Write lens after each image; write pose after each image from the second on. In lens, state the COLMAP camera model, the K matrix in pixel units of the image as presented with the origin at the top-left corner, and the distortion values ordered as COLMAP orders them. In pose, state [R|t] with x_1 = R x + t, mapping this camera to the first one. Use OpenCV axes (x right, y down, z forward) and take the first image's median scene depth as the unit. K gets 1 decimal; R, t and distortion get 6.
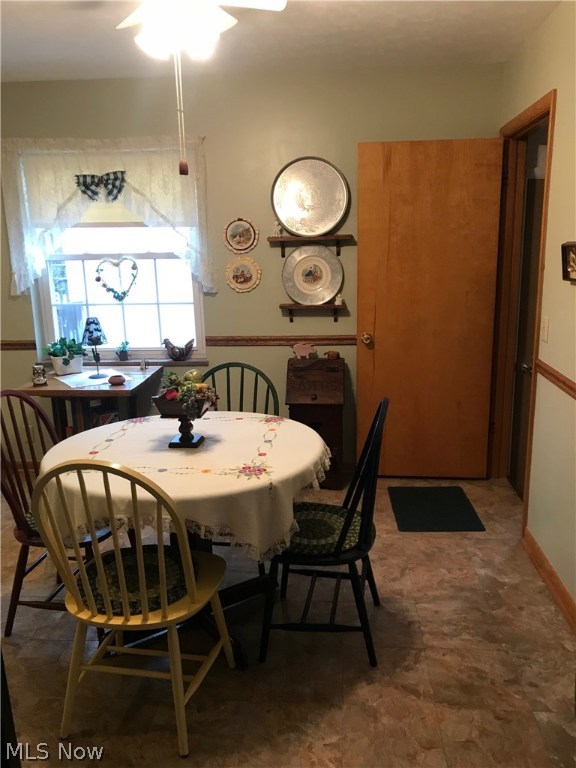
lens RADIAL K [[634.4, 0, 294.0], [0, 634.4, 381.4], [0, 0, 1]] dist [0.033794, -0.019423]
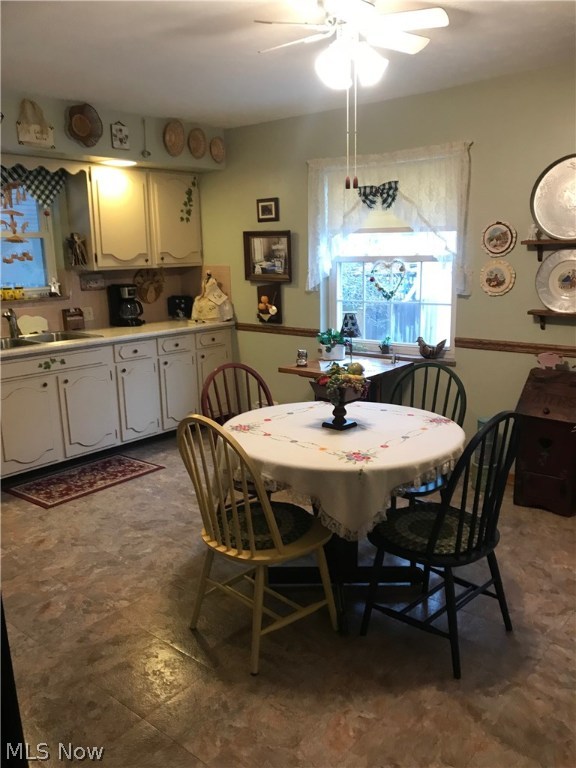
lens RADIAL K [[629.8, 0, 297.1], [0, 629.8, 385.0], [0, 0, 1]] dist [0.037627, -0.001647]
pose [[0.816065, 0.125955, -0.564068, 0.248201], [-0.122118, 0.991507, 0.044727, -0.010190], [0.564911, 0.032383, 0.824516, 0.020064]]
